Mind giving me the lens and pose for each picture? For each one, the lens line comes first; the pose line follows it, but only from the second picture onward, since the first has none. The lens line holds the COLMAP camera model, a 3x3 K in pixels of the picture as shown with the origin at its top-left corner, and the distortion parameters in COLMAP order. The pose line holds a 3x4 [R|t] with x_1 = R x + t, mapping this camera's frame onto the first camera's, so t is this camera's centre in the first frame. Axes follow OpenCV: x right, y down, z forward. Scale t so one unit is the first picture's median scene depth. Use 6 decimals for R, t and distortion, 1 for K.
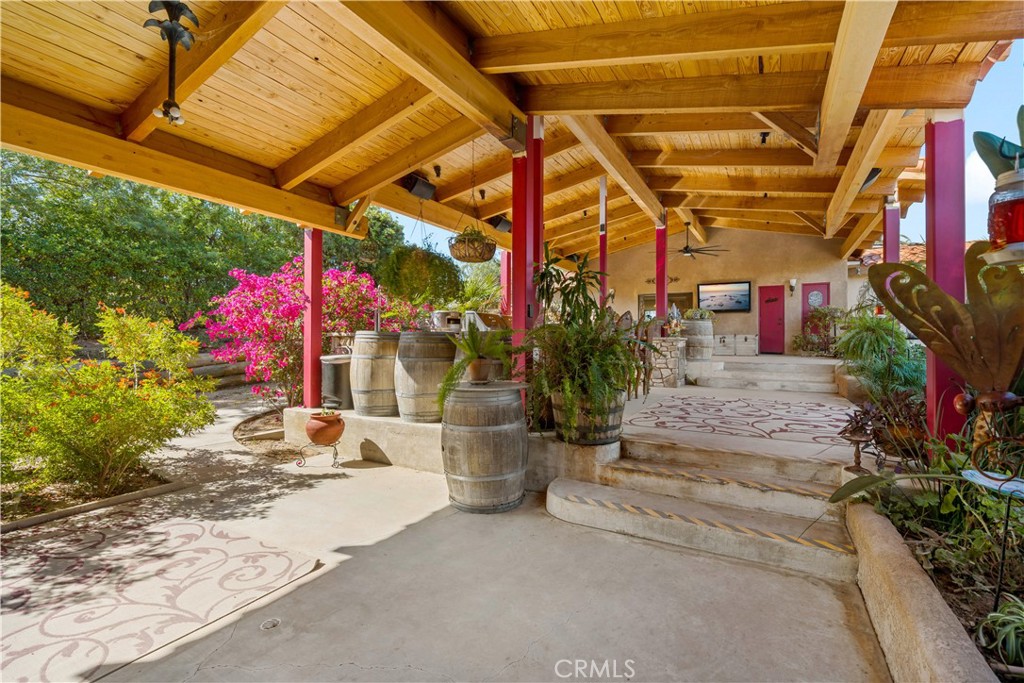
lens RADIAL K [[444.1, 0, 530.3], [0, 444.1, 334.3], [0, 0, 1]] dist [0.000362, 0.000014]
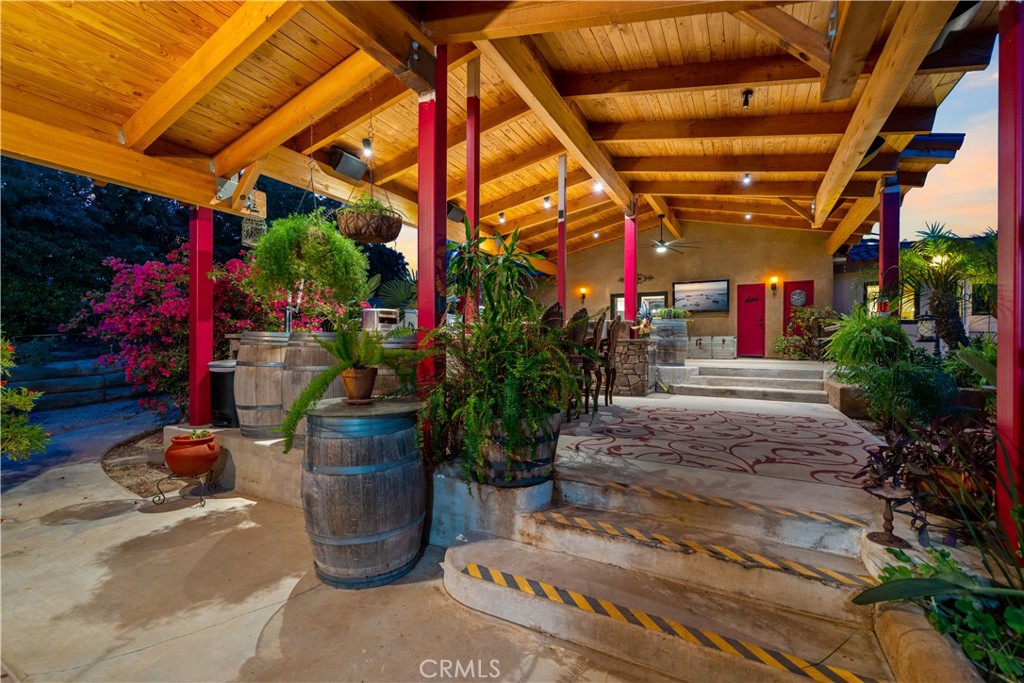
lens RADIAL K [[442.9, 0, 512.0], [0, 442.9, 341.5], [0, 0, 1]] dist [-0.000179, -0.000119]
pose [[0.999985, 0.000091, 0.005451, 0.109861], [-0.000158, 0.999926, 0.012204, 0.000403], [-0.005449, -0.012204, 0.999911, 0.222411]]
